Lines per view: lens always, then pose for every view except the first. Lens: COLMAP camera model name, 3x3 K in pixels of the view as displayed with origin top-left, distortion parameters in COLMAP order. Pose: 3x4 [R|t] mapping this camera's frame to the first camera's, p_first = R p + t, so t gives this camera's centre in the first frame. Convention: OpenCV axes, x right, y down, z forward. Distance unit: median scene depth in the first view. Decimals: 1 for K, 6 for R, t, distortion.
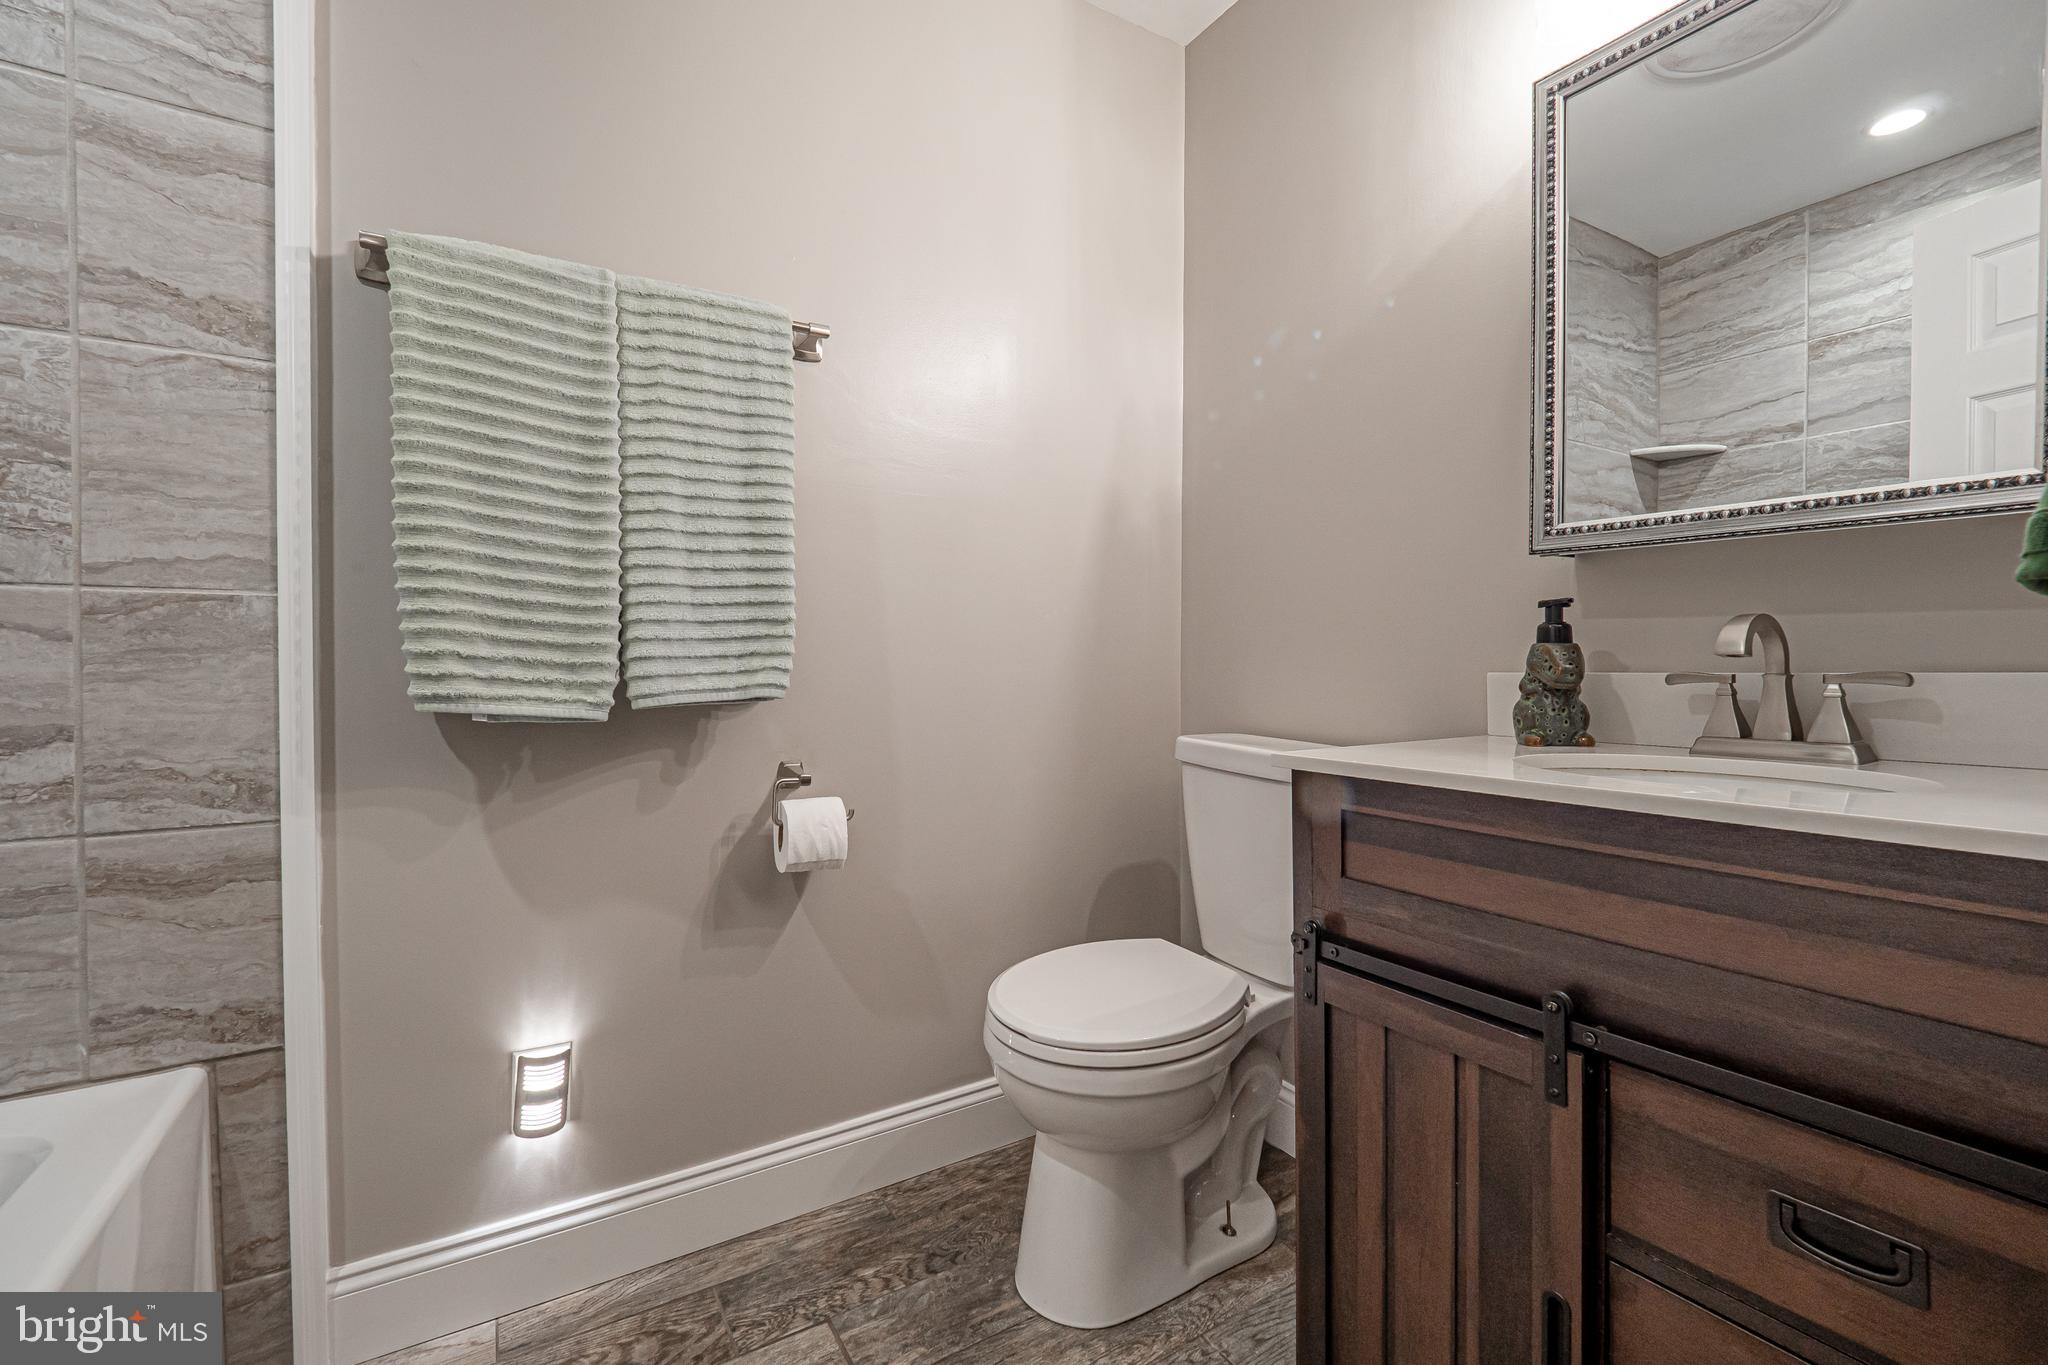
lens RADIAL K [[894.7, 0, 1024.0], [0, 894.7, 682.5], [0, 0, 1]] dist [-0.000432, 0.000003]
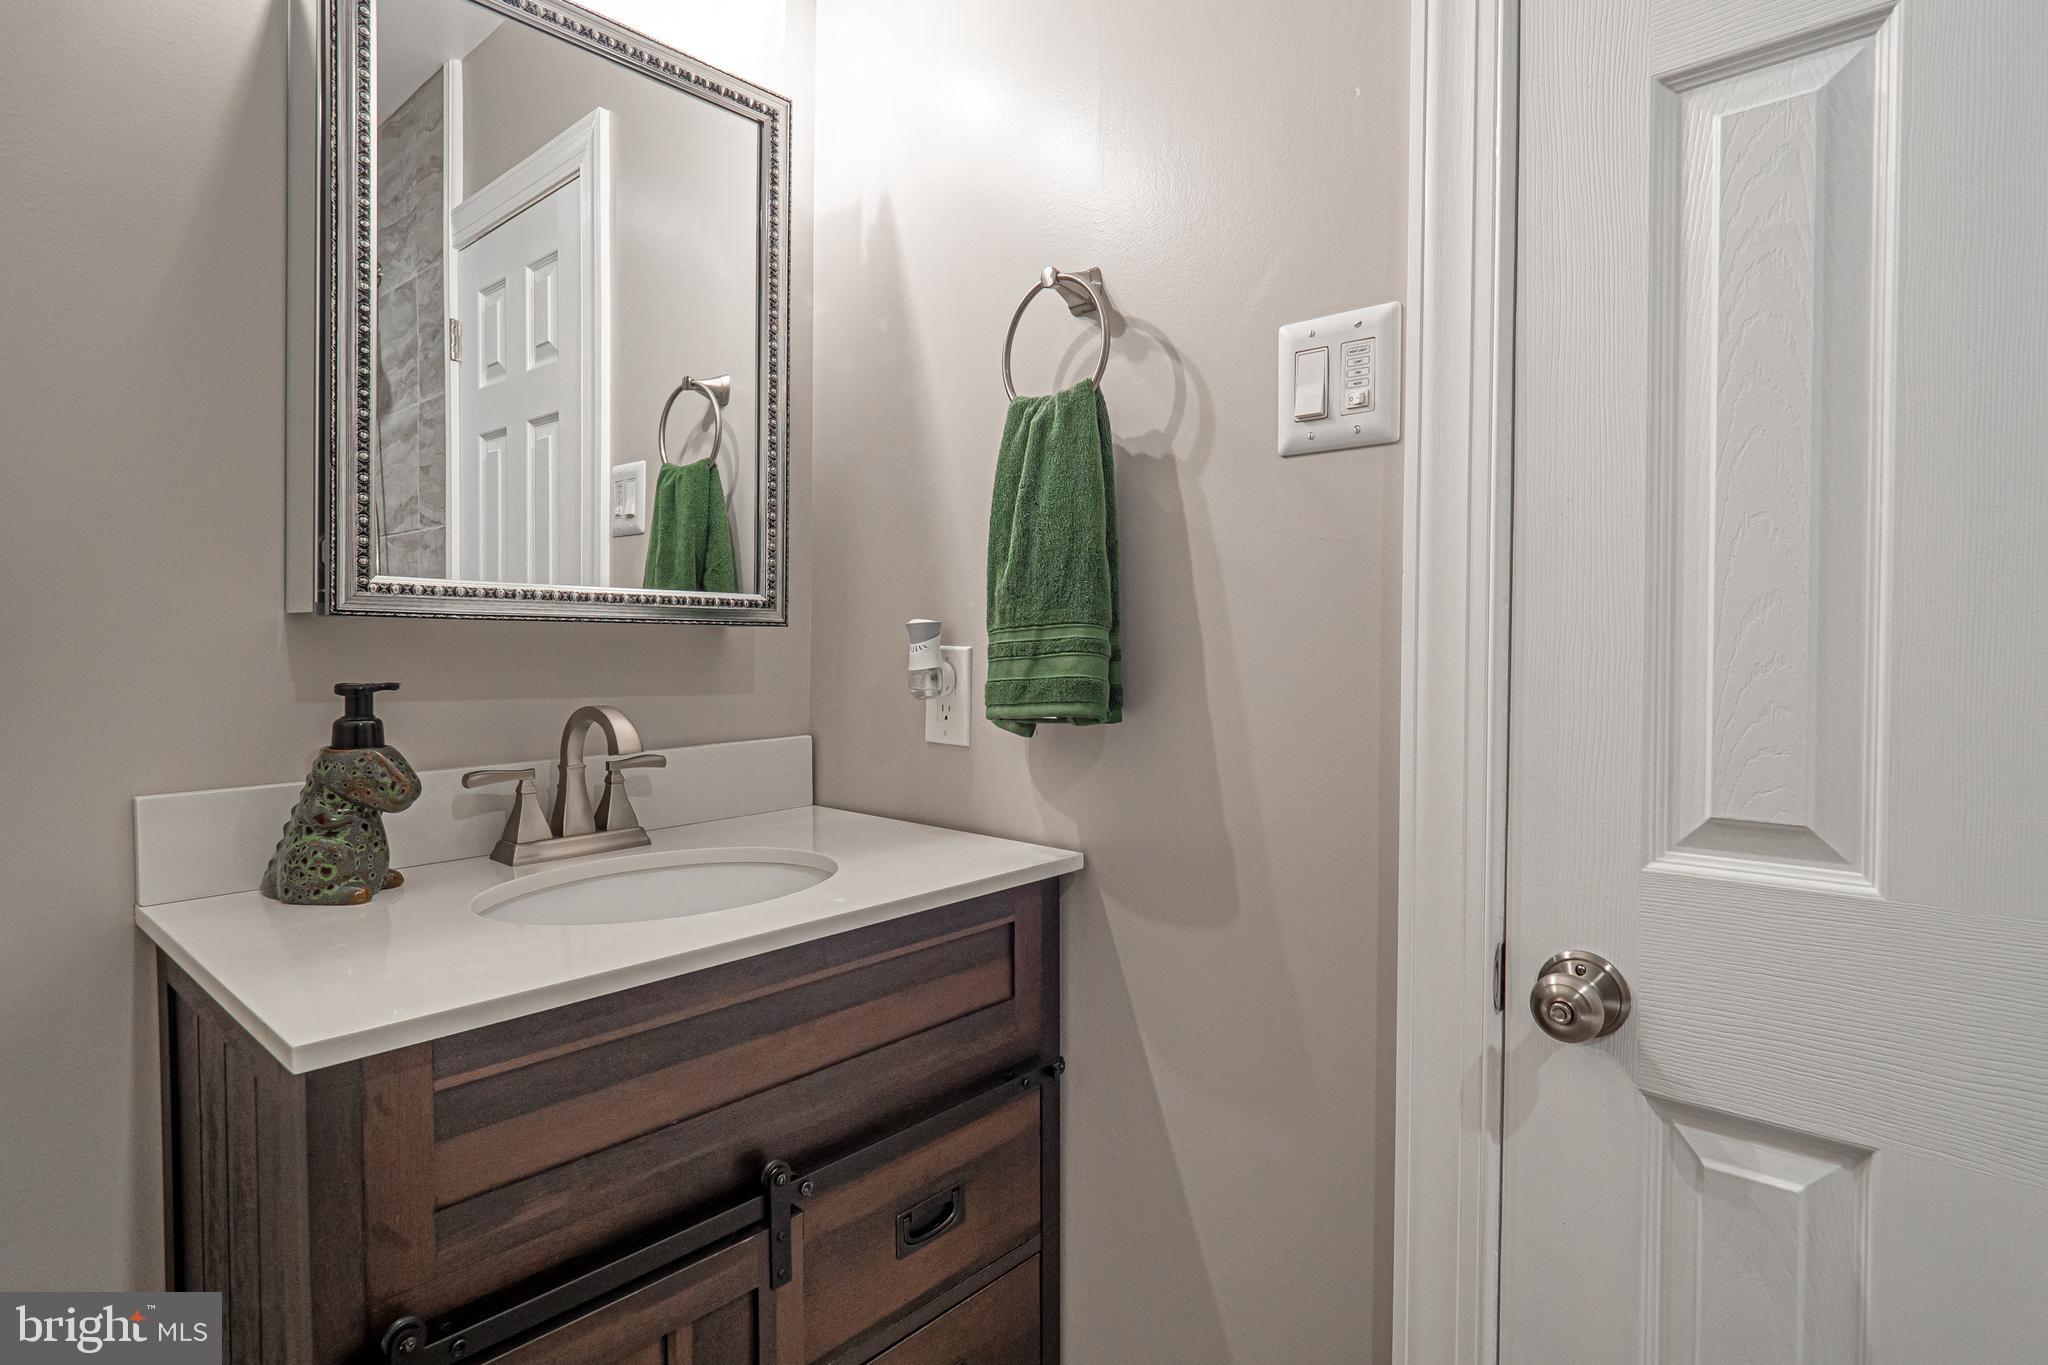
lens RADIAL K [[1073.2, 0, 1024.0], [0, 1073.2, 682.5], [0, 0, 1]] dist [-0.001654, -0.000334]
pose [[-0.280417, -0.036681, 0.959177, -0.392928], [0.015703, 0.998961, 0.042794, -0.140827], [-0.959750, 0.027062, -0.279549, 0.866560]]
